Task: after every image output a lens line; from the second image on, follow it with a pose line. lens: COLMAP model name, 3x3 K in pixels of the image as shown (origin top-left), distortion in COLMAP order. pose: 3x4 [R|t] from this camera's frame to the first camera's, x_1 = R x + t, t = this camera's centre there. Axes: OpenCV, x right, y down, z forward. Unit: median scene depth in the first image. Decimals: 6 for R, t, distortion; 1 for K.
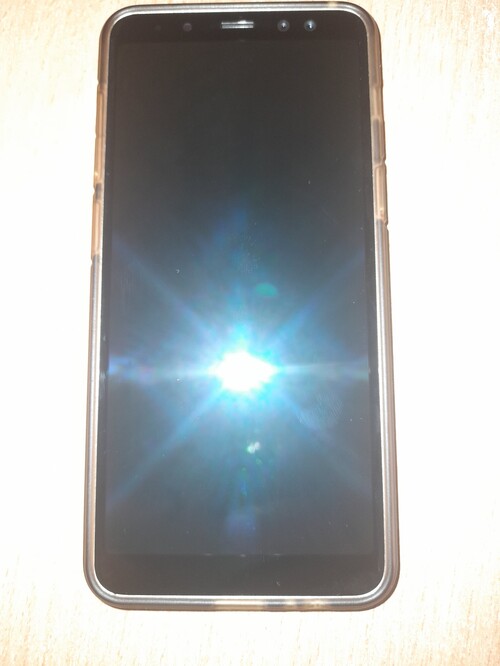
lens RADIAL K [[482.0, 0, 250.0], [0, 482.0, 333.0], [0, 0, 1]] dist [-0.005407, -0.003841]
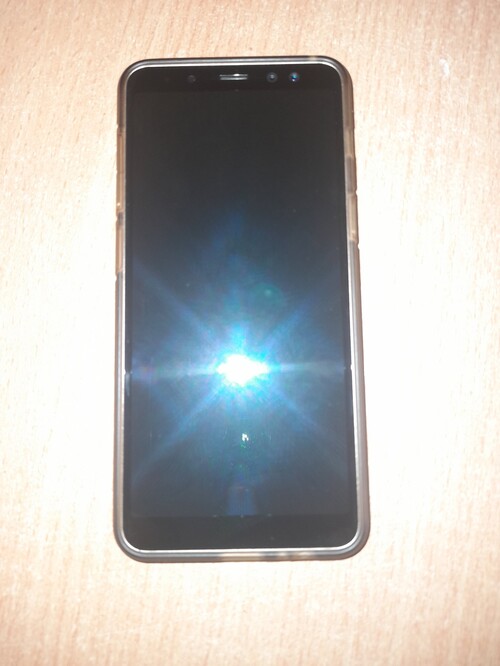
lens RADIAL K [[486.1, 0, 251.0], [0, 486.1, 308.1], [0, 0, 1]] dist [0.004443, -0.000255]
pose [[0.999891, -0.011595, 0.009101, -0.000411], [0.012036, 0.998680, -0.049926, -0.005245], [-0.008510, 0.050031, 0.998711, -0.201918]]
